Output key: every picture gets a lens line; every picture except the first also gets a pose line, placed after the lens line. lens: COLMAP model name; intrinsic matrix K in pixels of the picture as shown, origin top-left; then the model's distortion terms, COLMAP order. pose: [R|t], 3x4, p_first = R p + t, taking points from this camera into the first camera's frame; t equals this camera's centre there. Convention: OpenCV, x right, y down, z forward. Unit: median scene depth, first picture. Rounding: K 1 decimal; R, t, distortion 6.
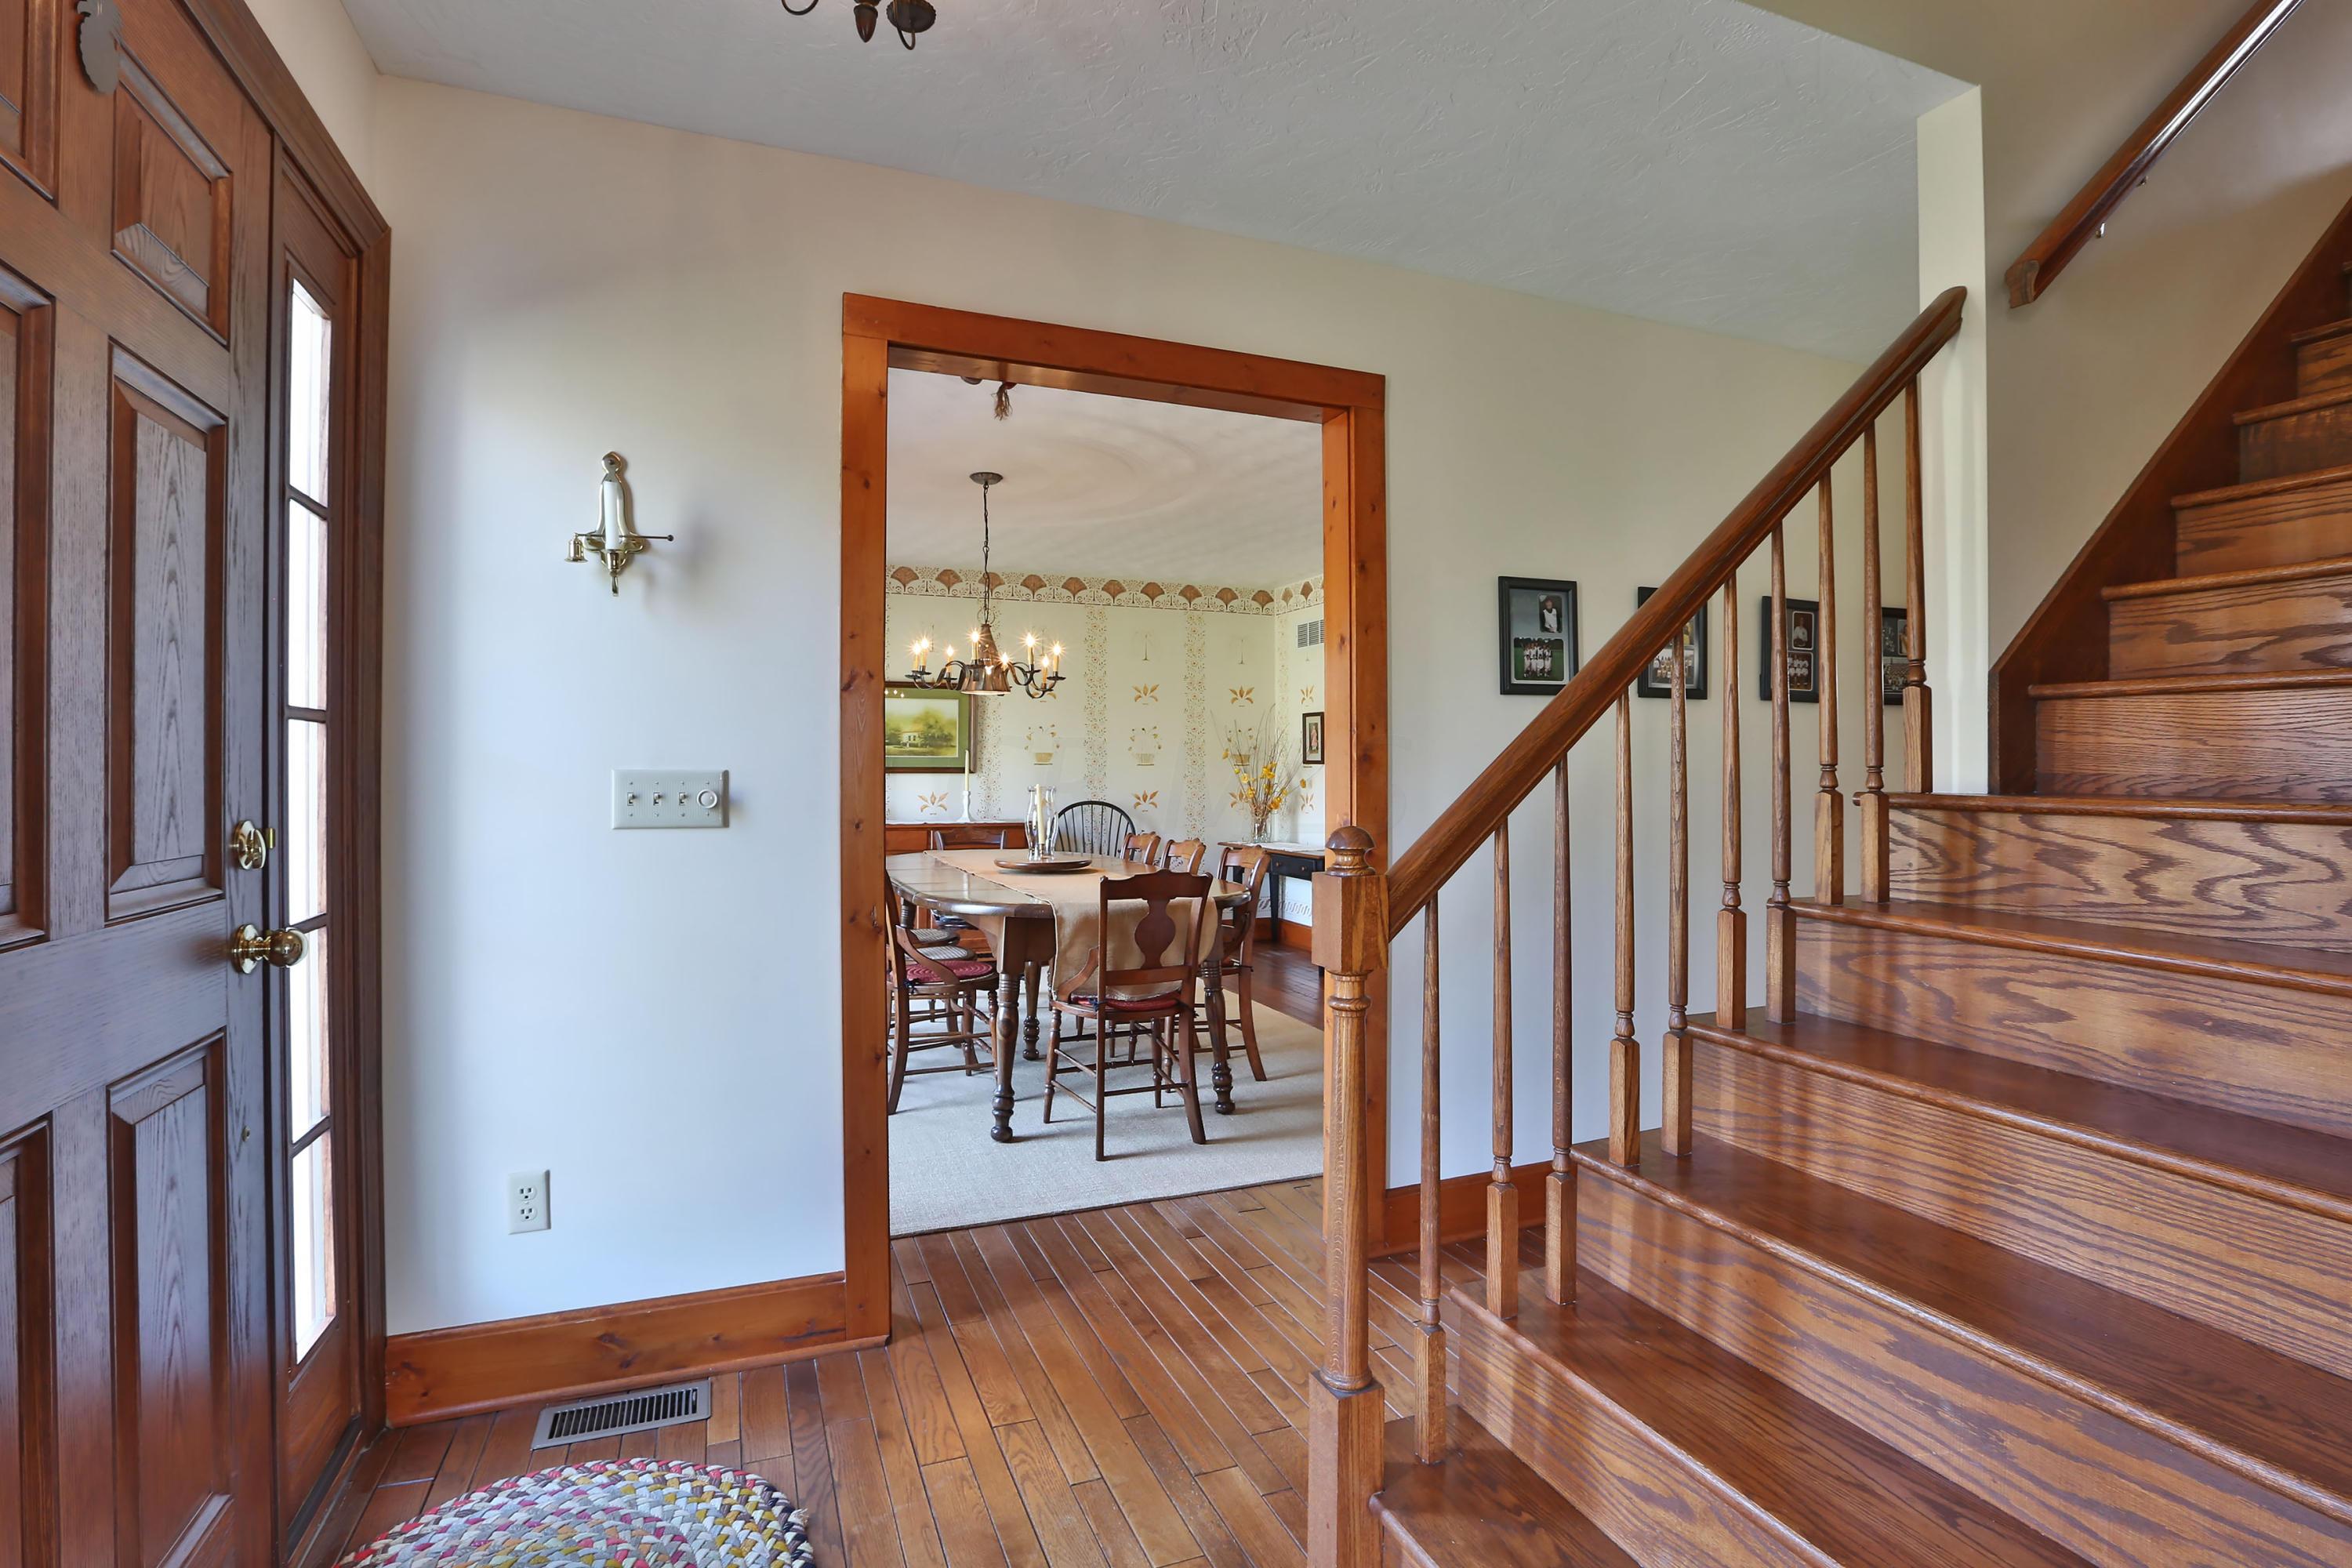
lens RADIAL K [[1127.4, 0, 1183.0], [0, 1127.4, 761.8], [0, 0, 1]] dist [-0.039825, 0.000287]
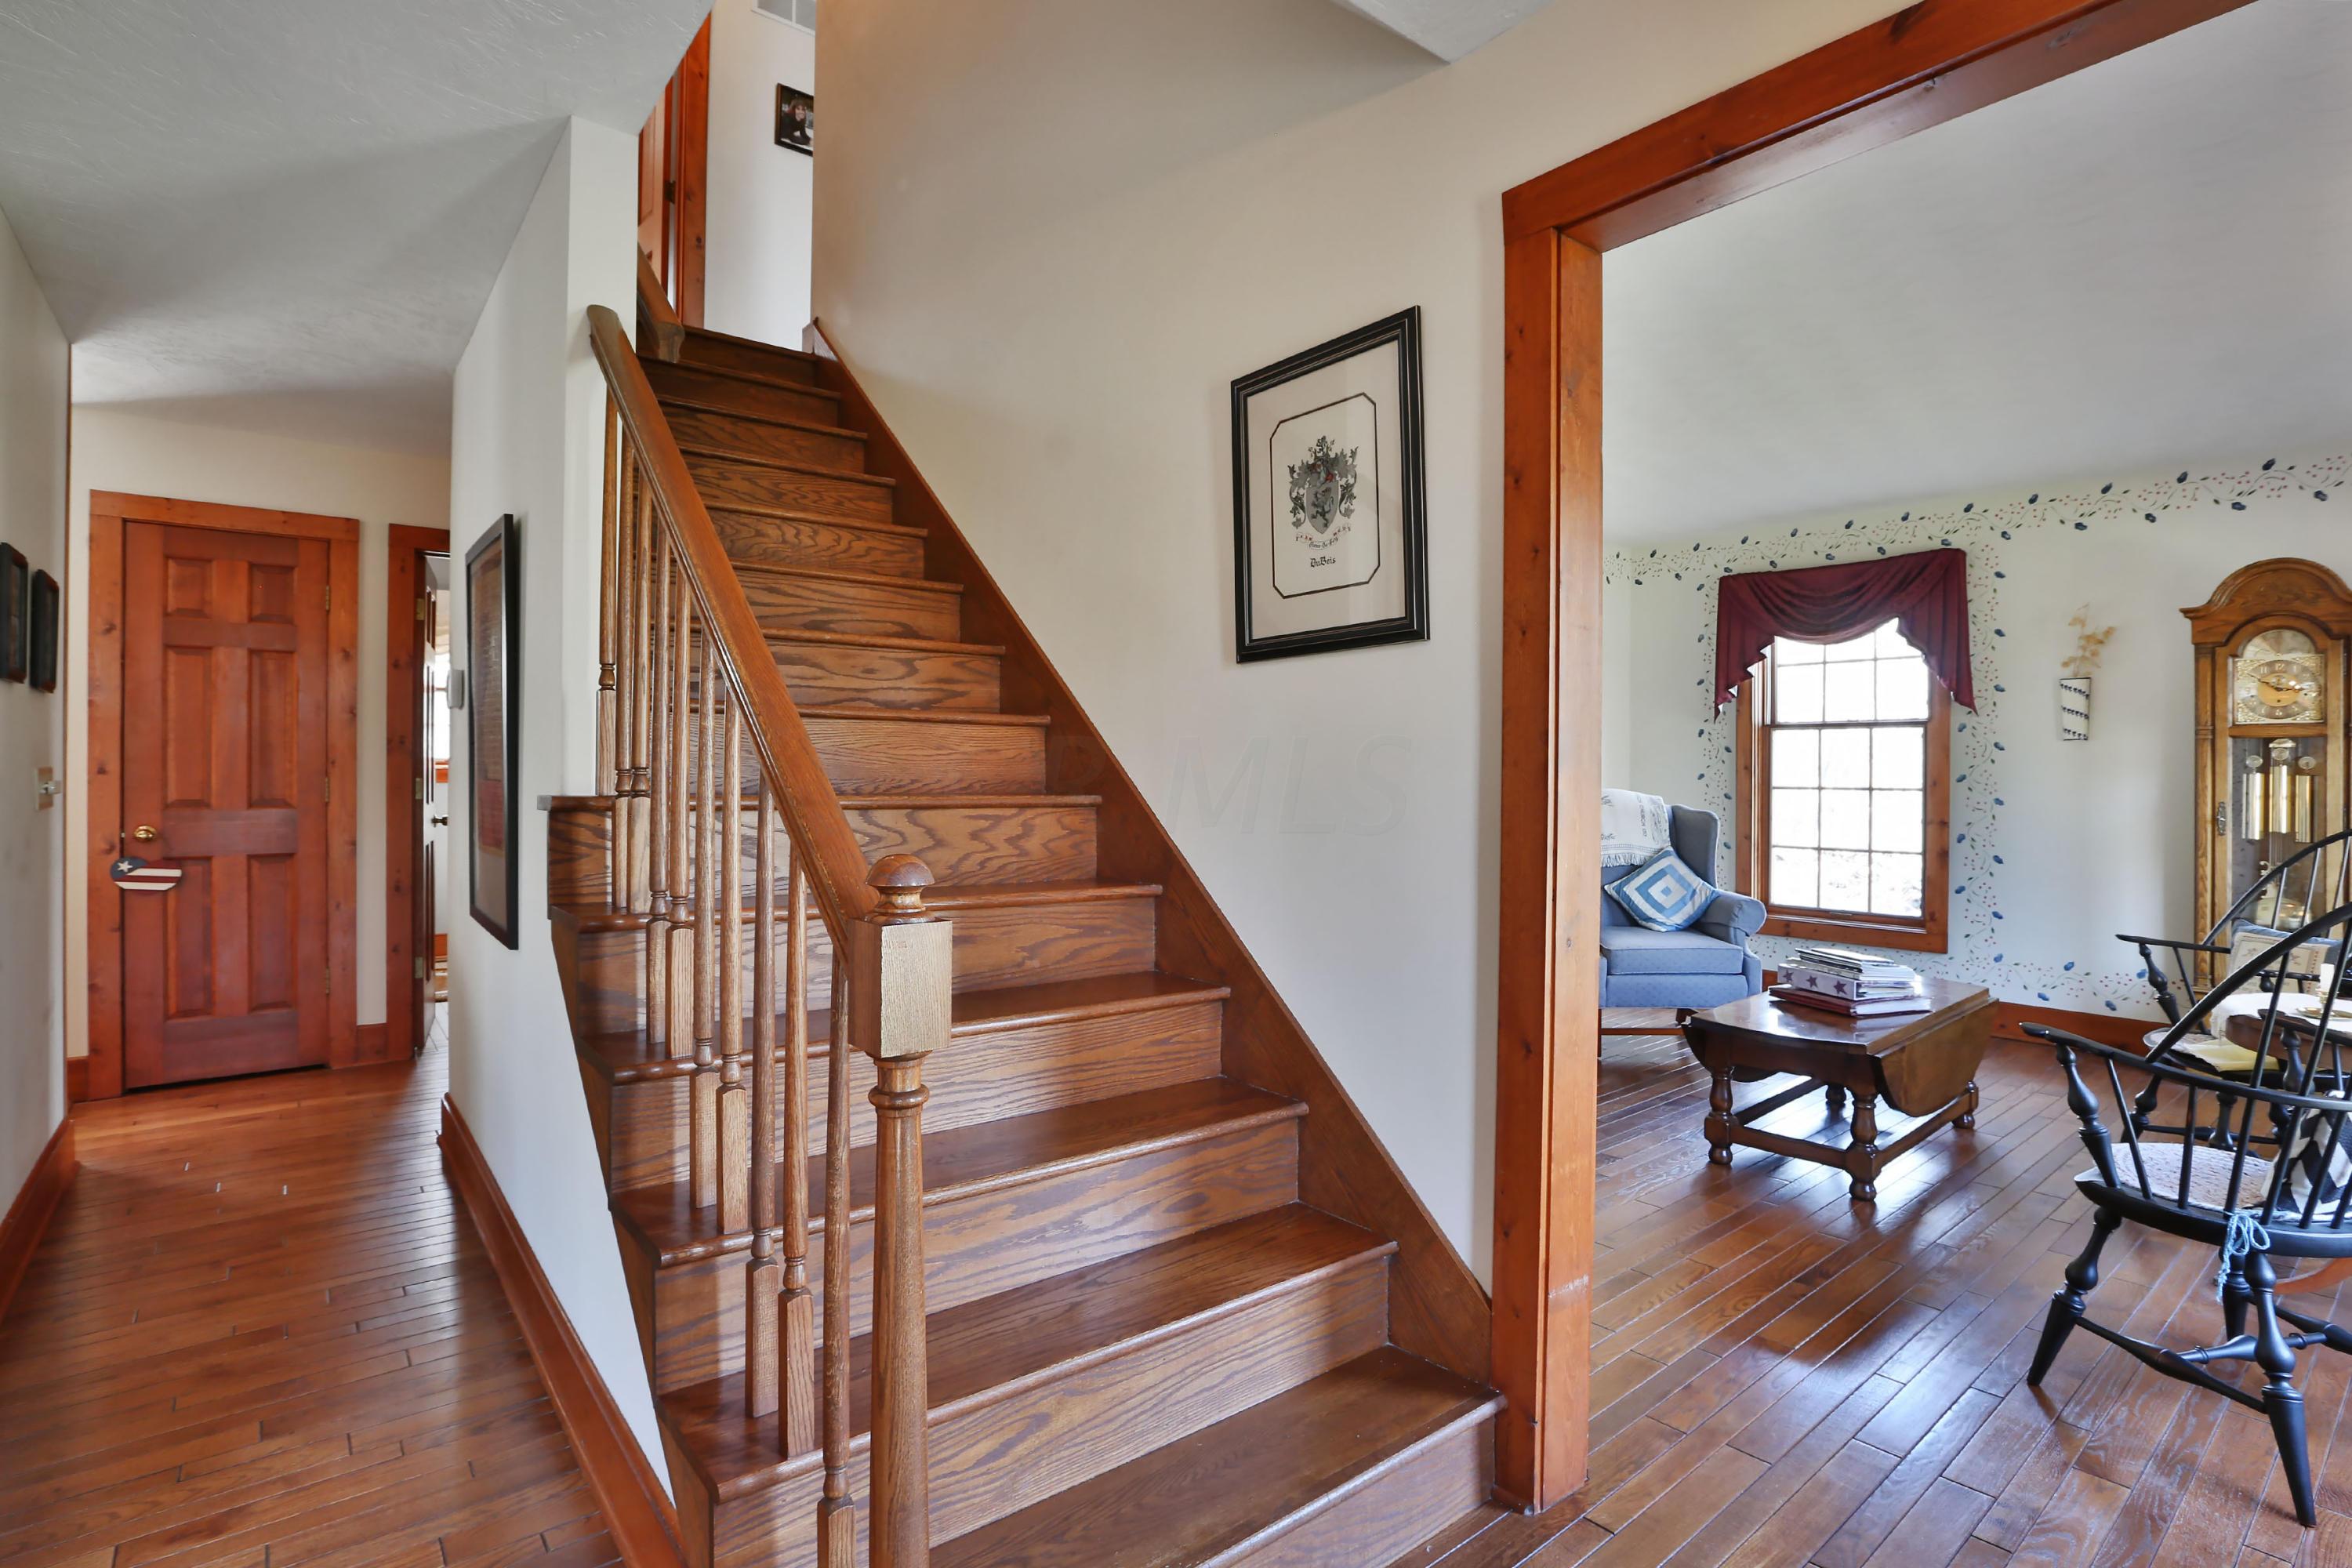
lens RADIAL K [[1127.4, 0, 1166.7], [0, 1127.4, 771.9], [0, 0, 1]] dist [-0.039825, 0.000287]
pose [[-0.273213, -0.006603, 0.961931, -0.721438], [-0.003481, 0.999977, 0.005876, -0.007181], [-0.961947, -0.001743, -0.273230, 1.235404]]
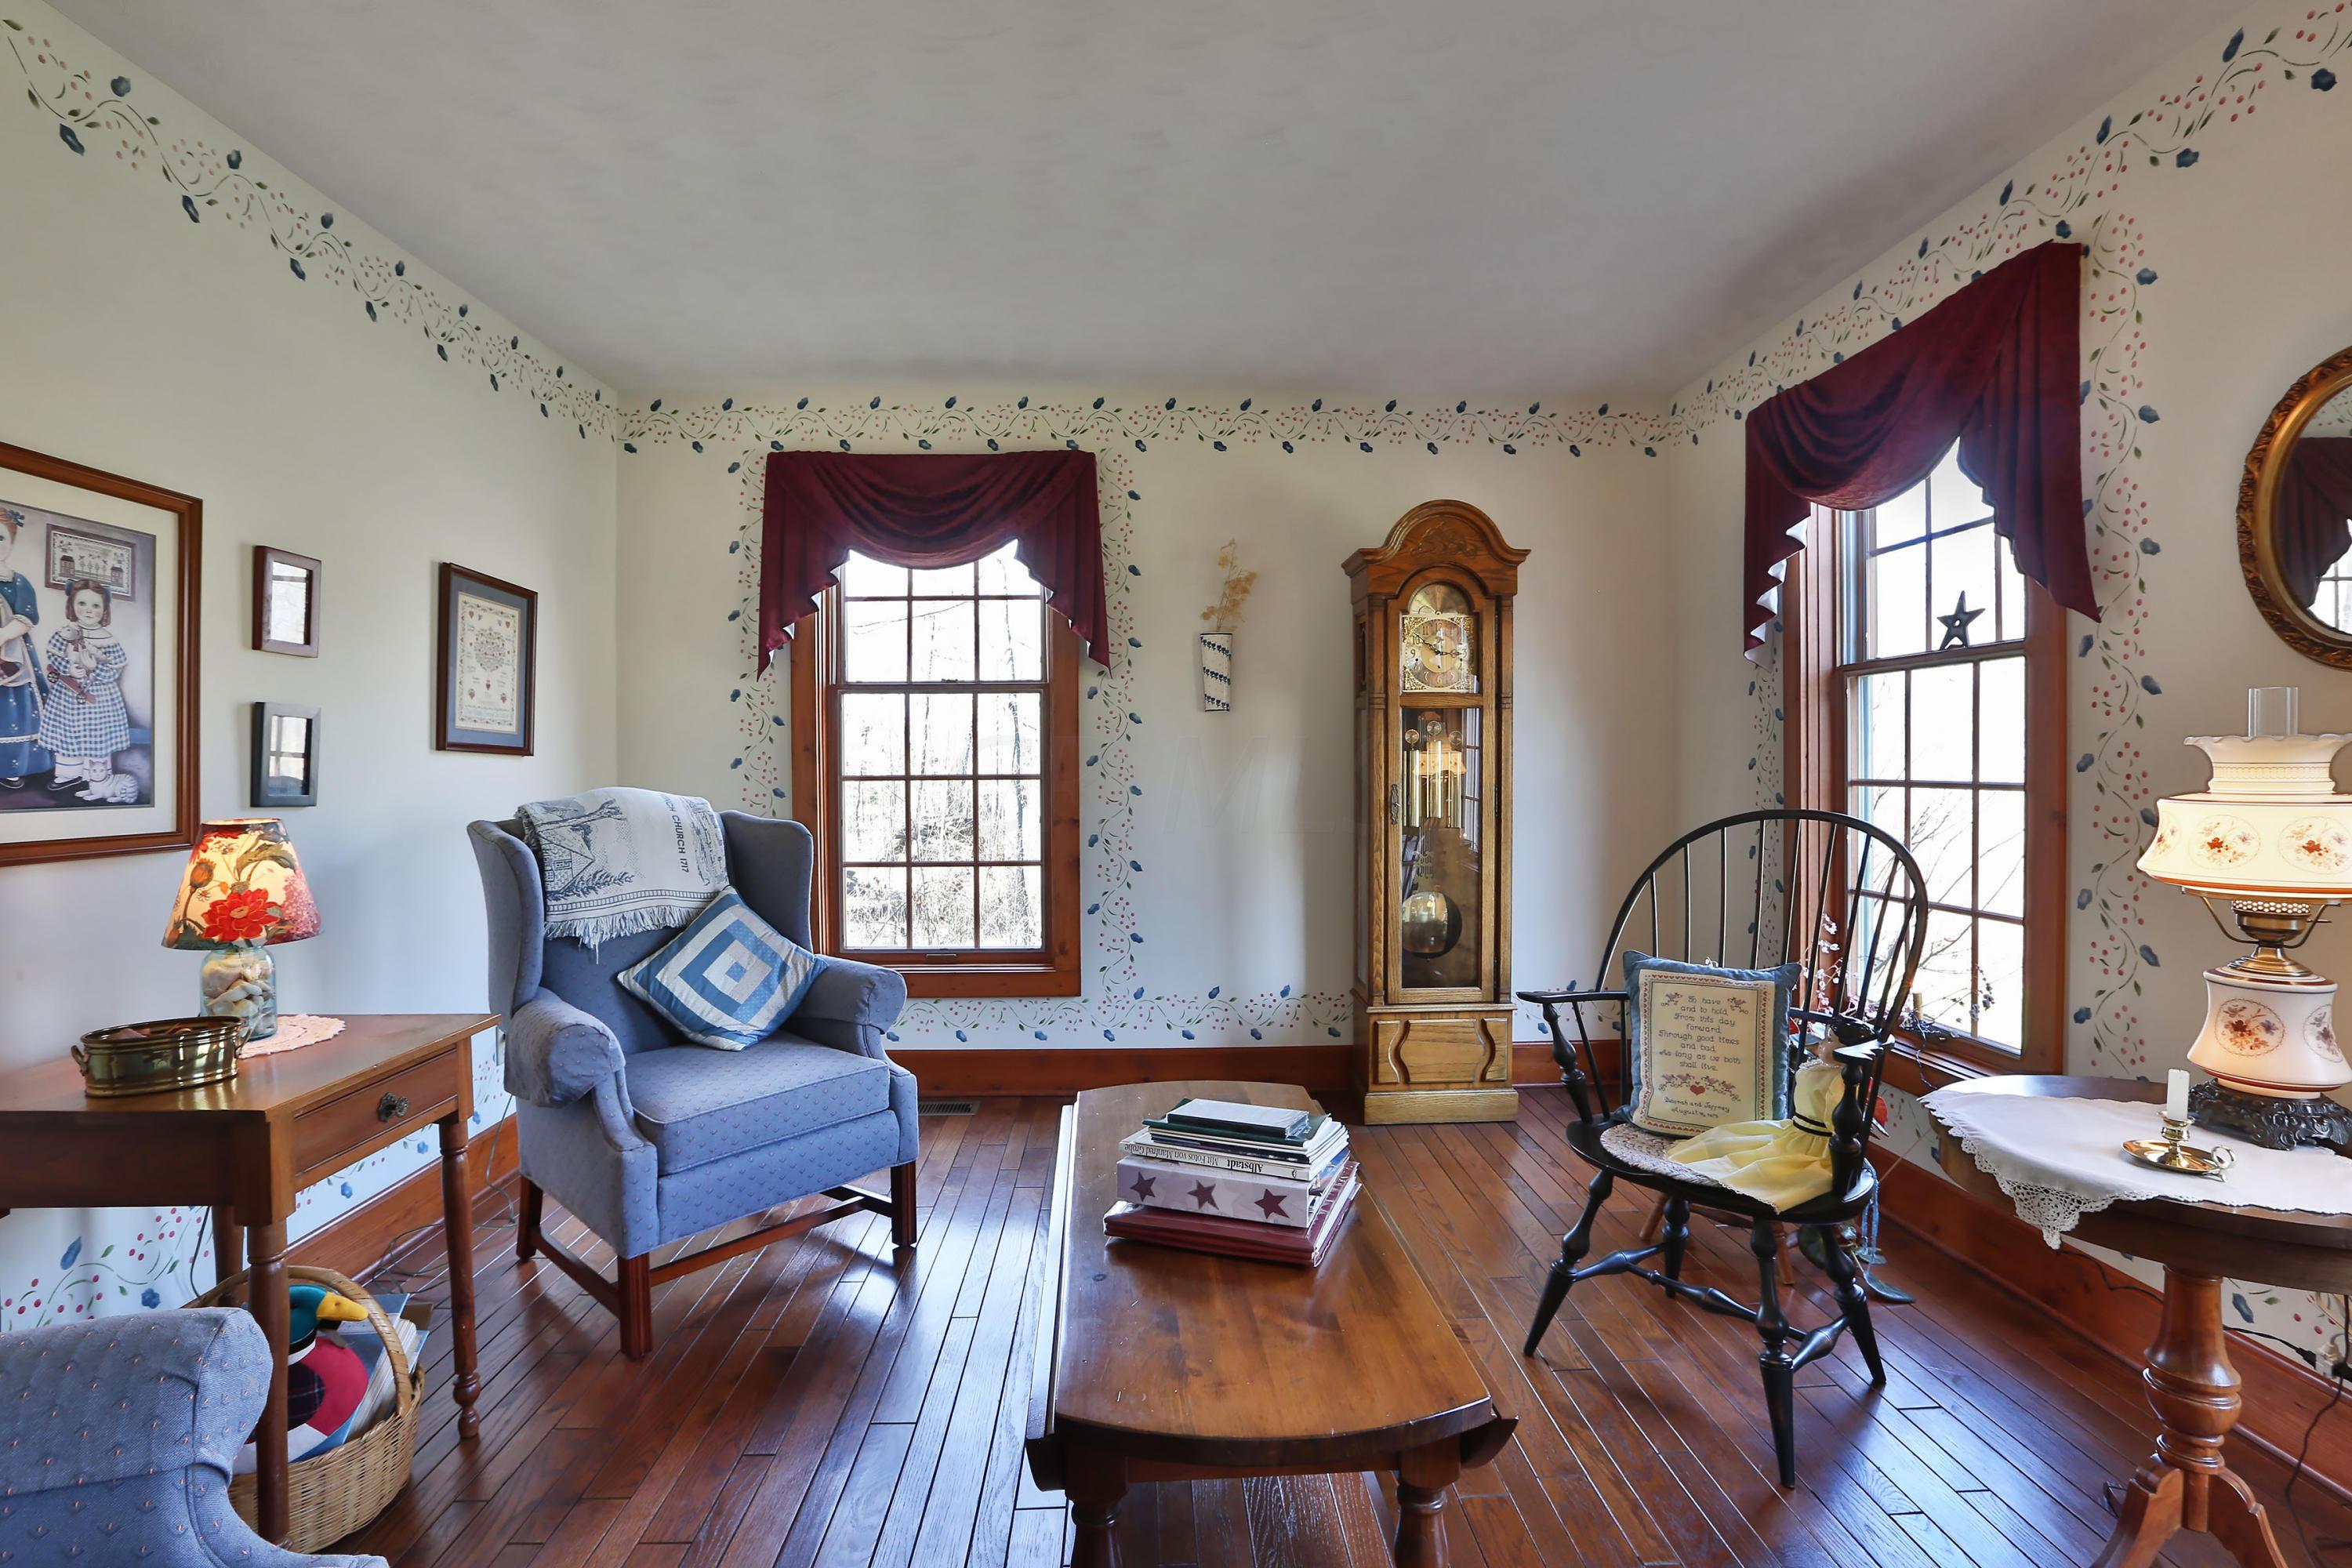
lens RADIAL K [[1127.4, 0, 1153.8], [0, 1127.4, 761.9], [0, 0, 1]] dist [-0.039825, 0.000287]
pose [[-0.930440, 0.001448, 0.366442, -0.112139], [0.004307, 0.999966, 0.006983, -0.000450], [-0.366419, 0.008075, -0.930415, 0.870567]]
